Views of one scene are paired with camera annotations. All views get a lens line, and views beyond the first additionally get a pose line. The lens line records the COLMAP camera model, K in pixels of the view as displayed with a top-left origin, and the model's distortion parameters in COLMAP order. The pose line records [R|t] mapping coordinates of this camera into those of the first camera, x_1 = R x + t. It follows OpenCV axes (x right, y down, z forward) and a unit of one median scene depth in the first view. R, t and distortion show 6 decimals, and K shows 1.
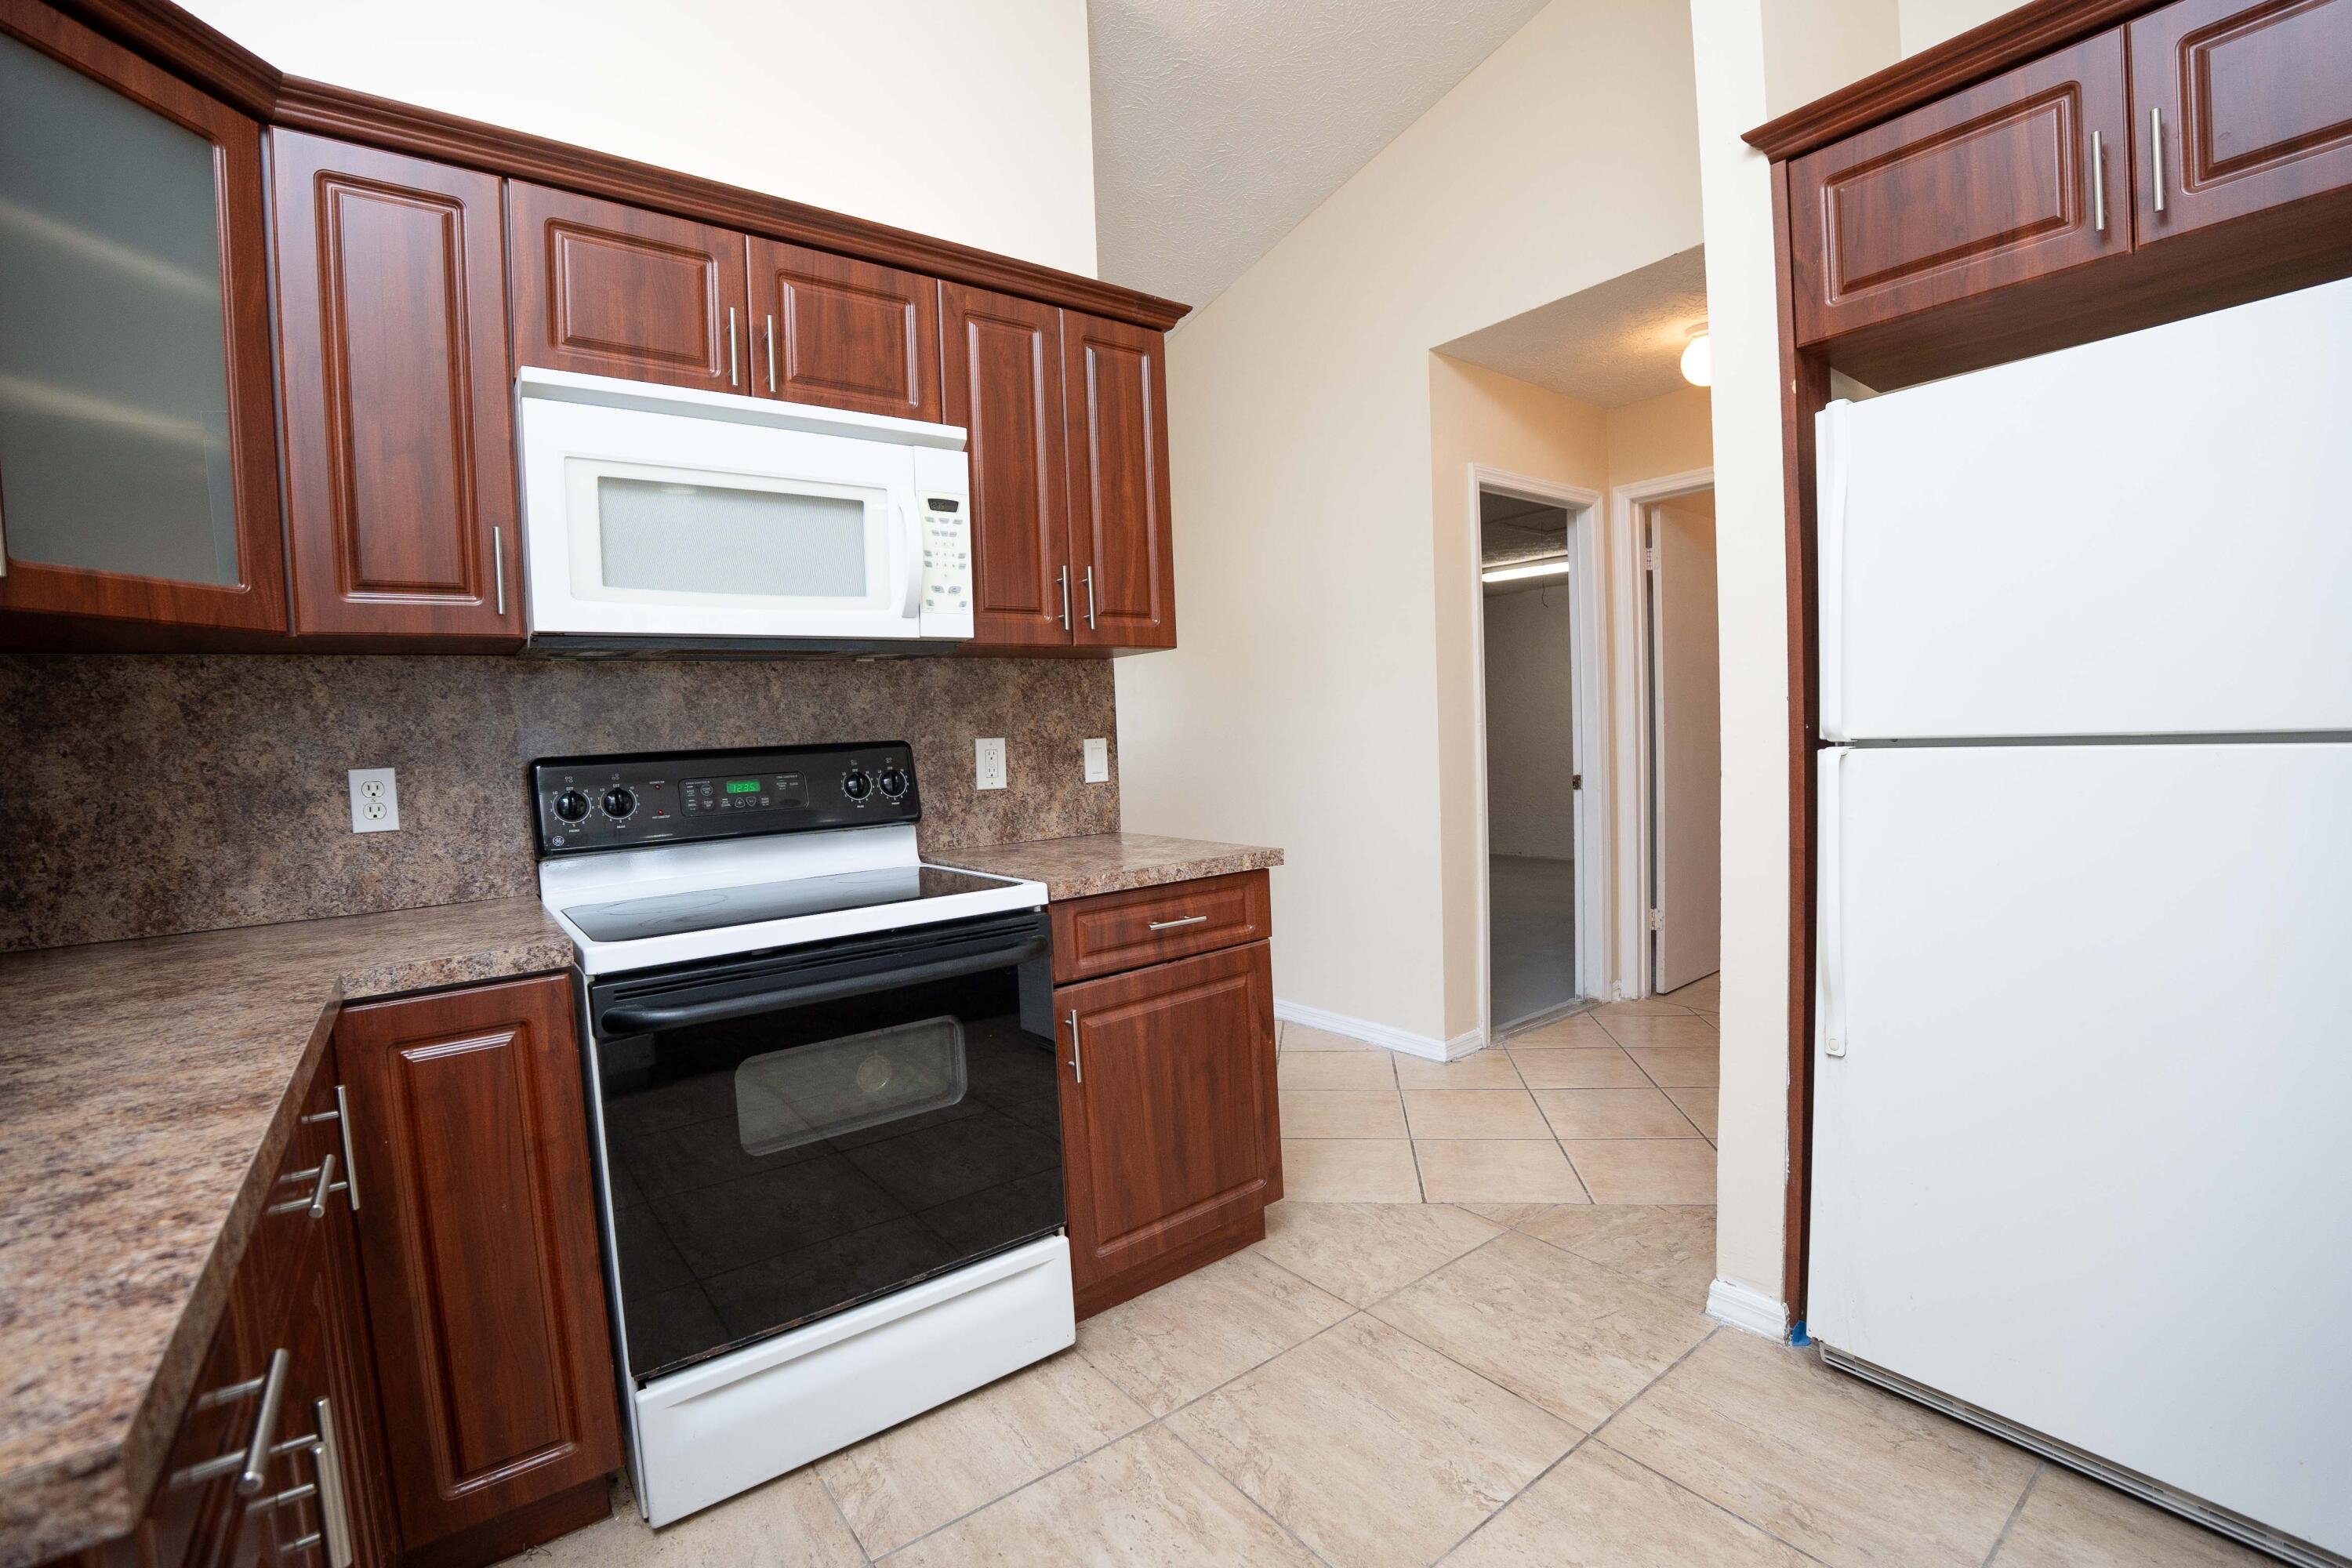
lens RADIAL K [[1023.3, 0, 1182.1], [0, 1023.3, 793.9], [0, 0, 1]] dist [-0.073985, 0.017319]
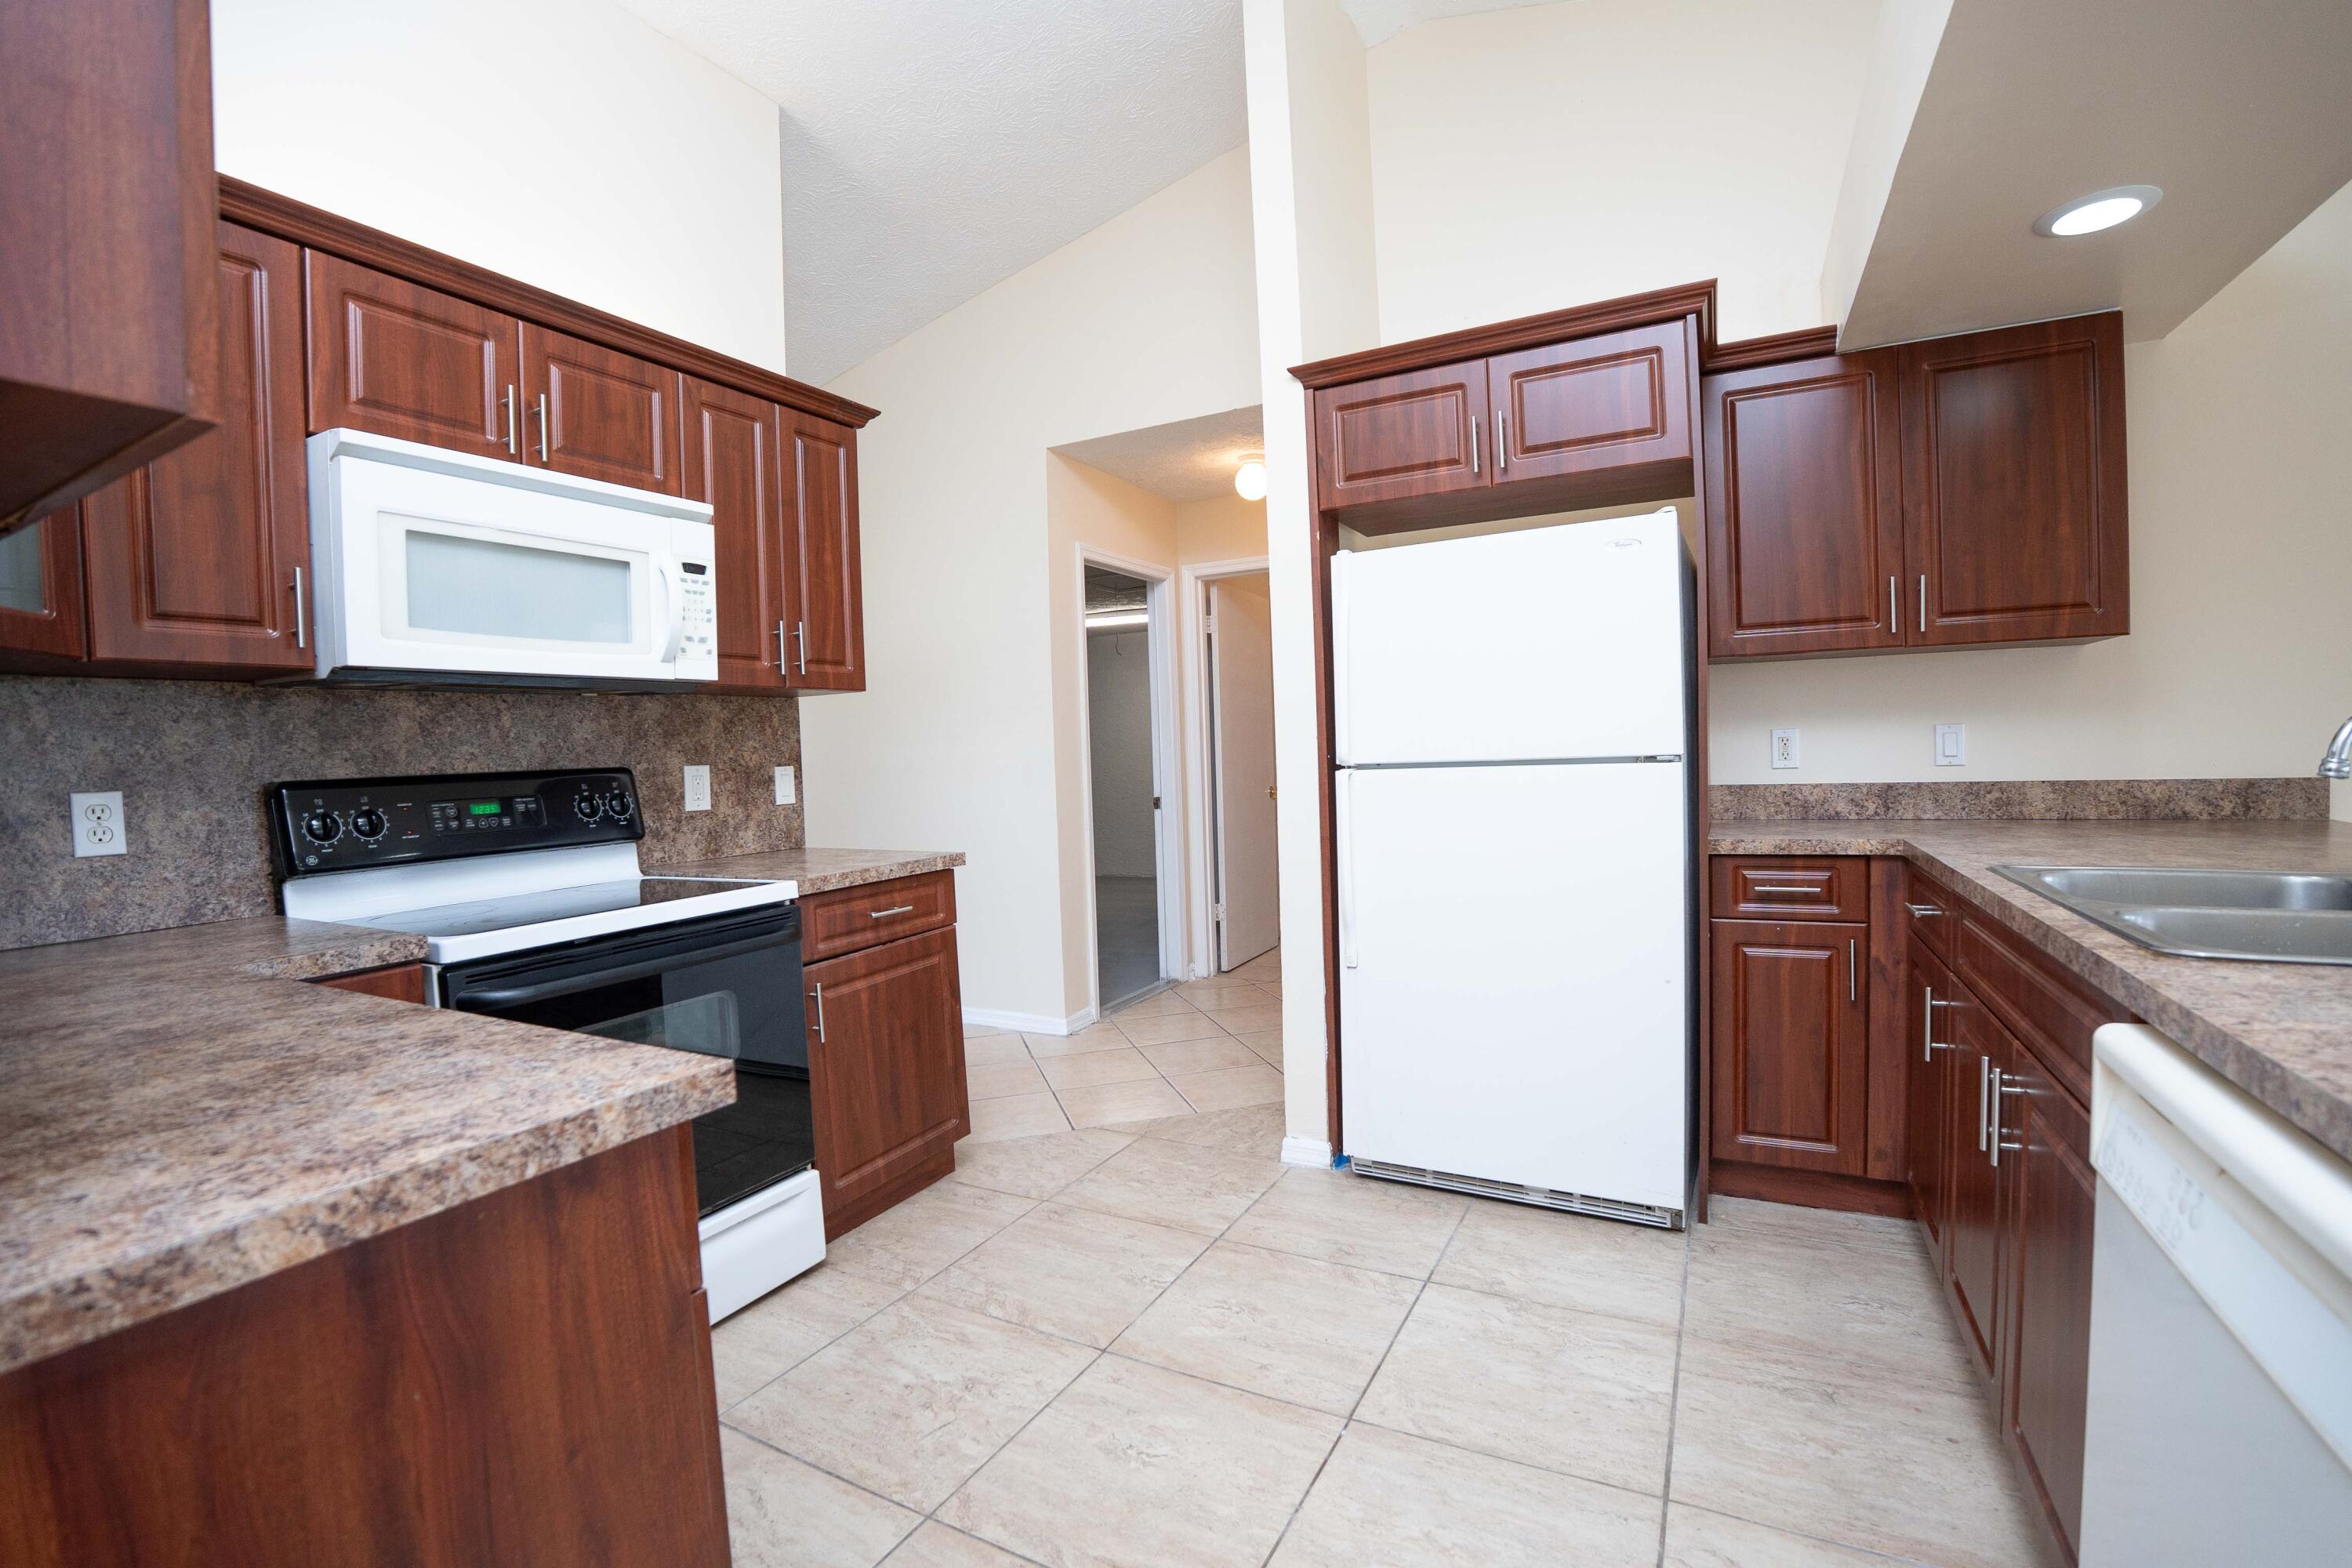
lens RADIAL K [[1023.3, 0, 1182.1], [0, 1023.3, 793.9], [0, 0, 1]] dist [-0.073985, 0.017319]
pose [[0.910112, -0.009524, 0.414253, -0.199363], [0.022625, 0.999387, -0.026732, 0.023383], [-0.413744, 0.033702, 0.909769, -0.291769]]
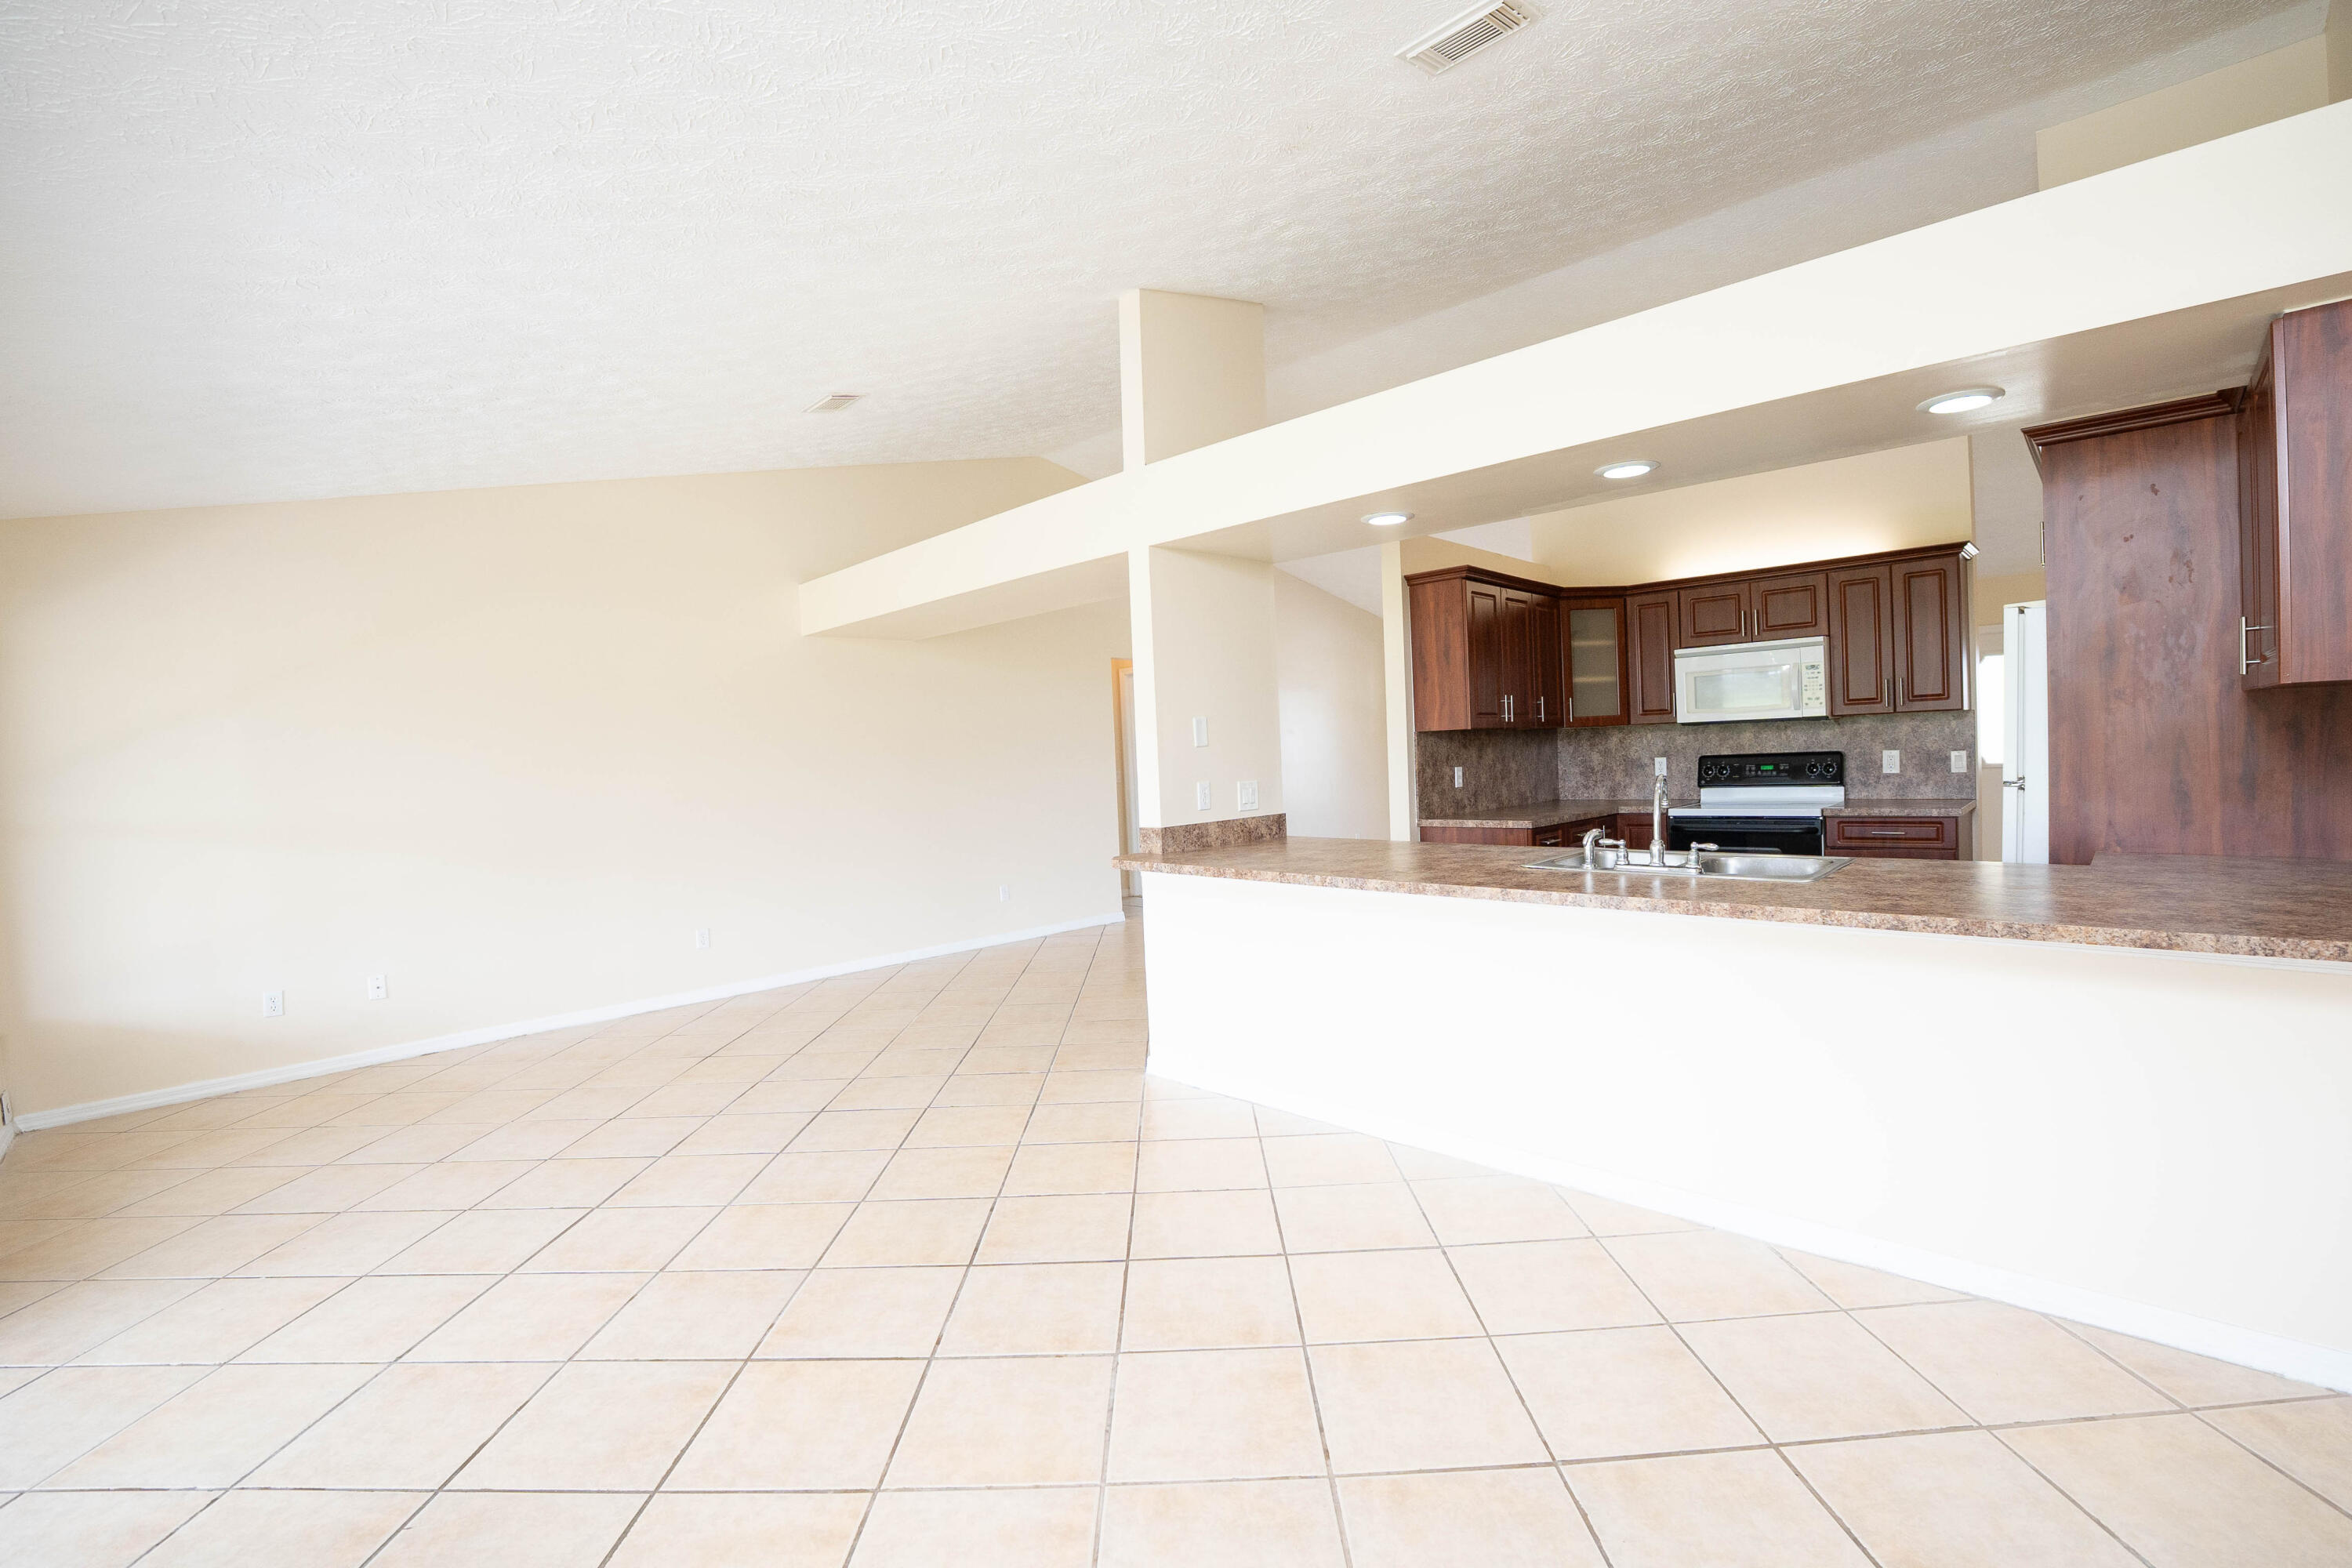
lens RADIAL K [[1023.3, 0, 1182.1], [0, 1023.3, 793.9], [0, 0, 1]] dist [-0.073985, 0.017319]
pose [[0.160938, 0.071622, -0.984362, 2.082053], [-0.023209, 0.997362, 0.068774, -0.089449], [0.986692, 0.011778, 0.162176, -1.067234]]
